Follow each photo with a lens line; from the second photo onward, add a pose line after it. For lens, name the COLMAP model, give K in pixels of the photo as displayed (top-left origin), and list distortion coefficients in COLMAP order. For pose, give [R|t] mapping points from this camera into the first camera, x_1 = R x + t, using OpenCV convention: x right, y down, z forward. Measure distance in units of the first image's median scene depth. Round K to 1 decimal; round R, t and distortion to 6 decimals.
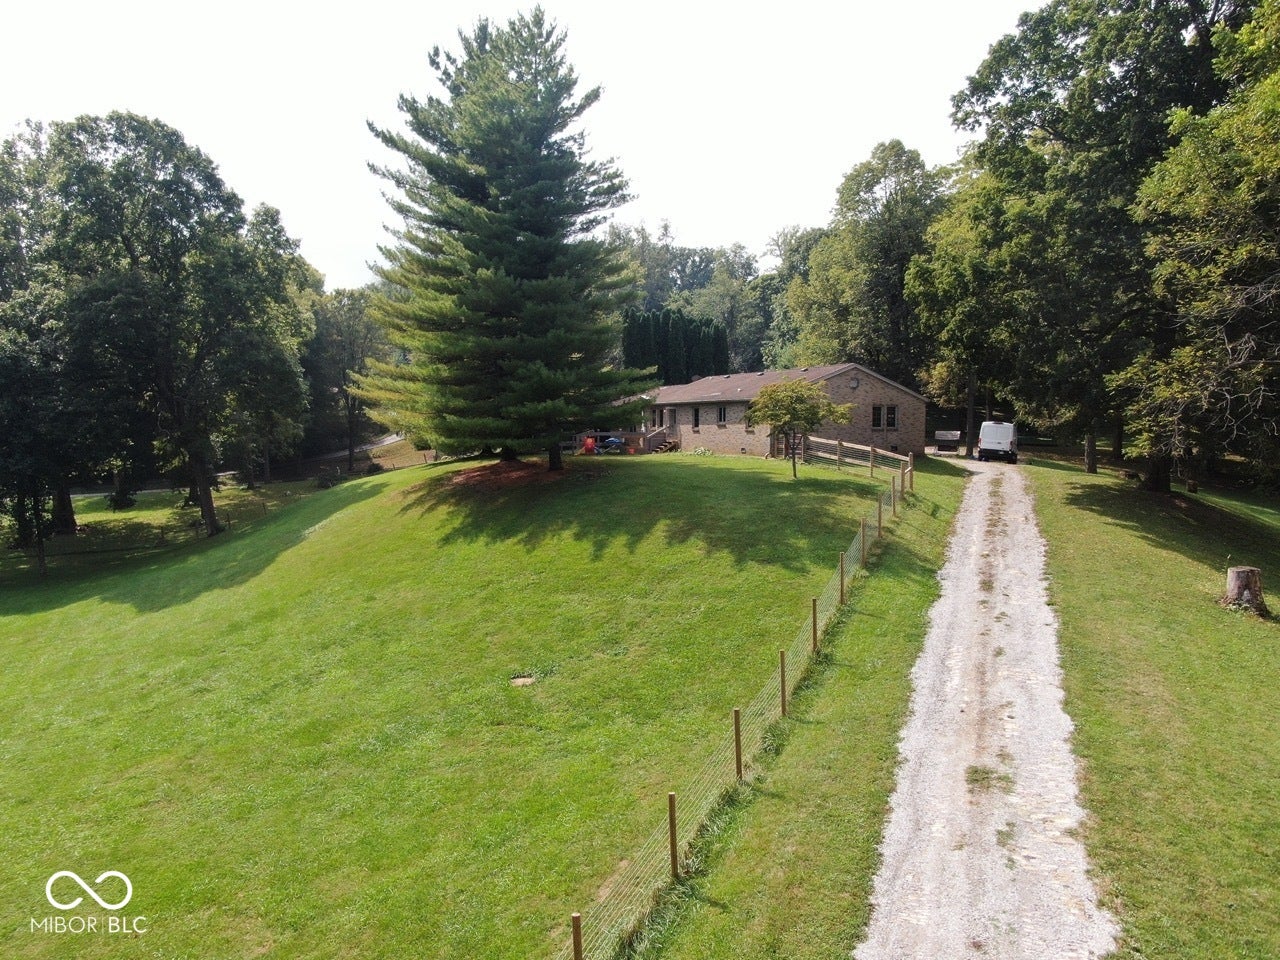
lens RADIAL K [[512.4, 0, 640.3], [0, 512.4, 477.5], [0, 0, 1]] dist [-0.000037, 0.000162]
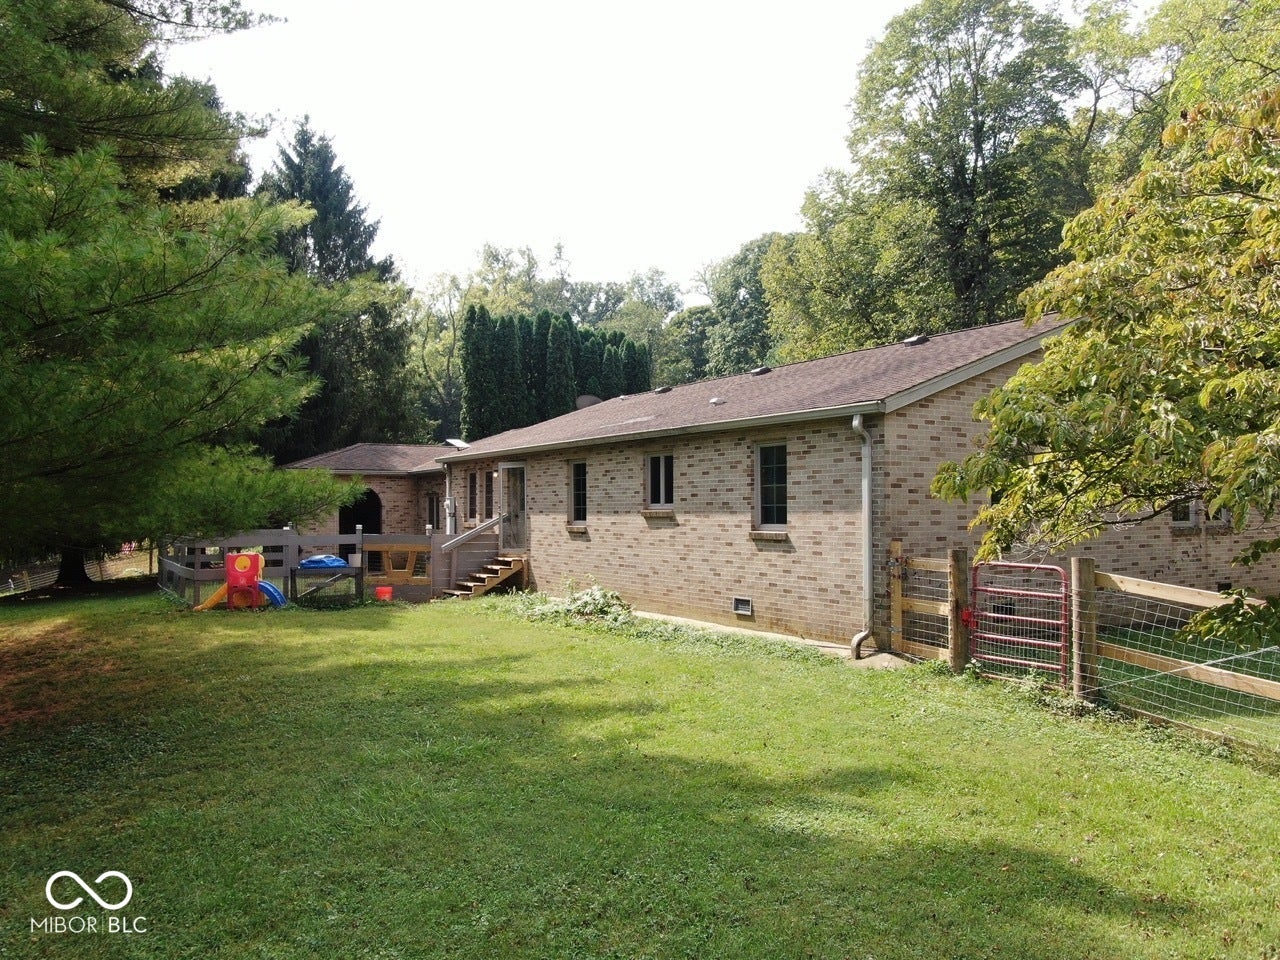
lens RADIAL K [[512.4, 0, 640.3], [0, 512.4, 477.5], [0, 0, 1]] dist [-0.000037, 0.000162]
pose [[0.985427, 0.009778, 0.169816, 0.087678], [0.018166, 0.986587, -0.162225, -0.068366], [-0.169124, 0.162946, 0.972032, 0.641069]]
